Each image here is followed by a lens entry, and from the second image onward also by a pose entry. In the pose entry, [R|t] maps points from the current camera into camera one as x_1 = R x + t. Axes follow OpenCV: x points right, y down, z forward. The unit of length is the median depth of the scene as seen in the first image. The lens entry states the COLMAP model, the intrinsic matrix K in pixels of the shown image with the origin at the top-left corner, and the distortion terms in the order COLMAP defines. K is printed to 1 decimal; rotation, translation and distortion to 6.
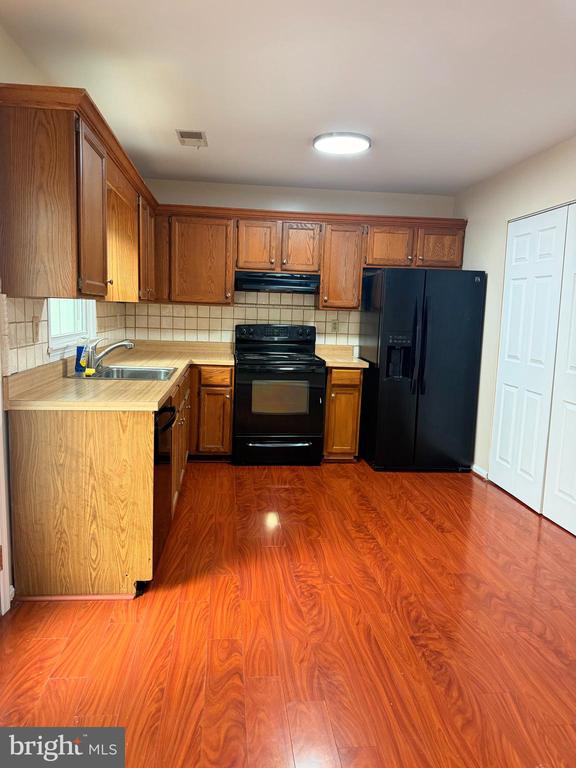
lens RADIAL K [[534.8, 0, 285.4], [0, 534.8, 386.7], [0, 0, 1]] dist [0.035237, -0.004733]
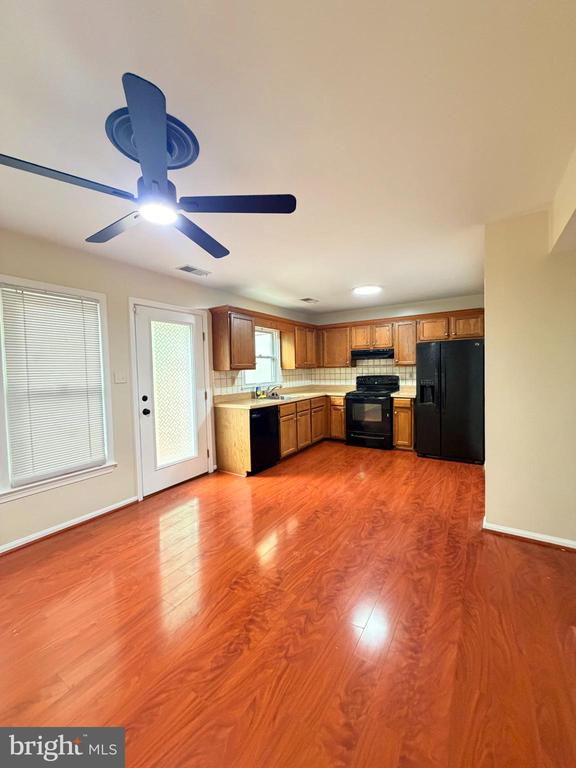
lens RADIAL K [[307.1, 0, 286.9], [0, 307.1, 379.2], [0, 0, 1]] dist [-0.000538, 0.000026]
pose [[0.778807, -0.027905, -0.626642, 0.463191], [-0.041271, 0.994566, -0.095582, 0.018476], [0.625904, 0.100302, 0.773423, -0.070489]]
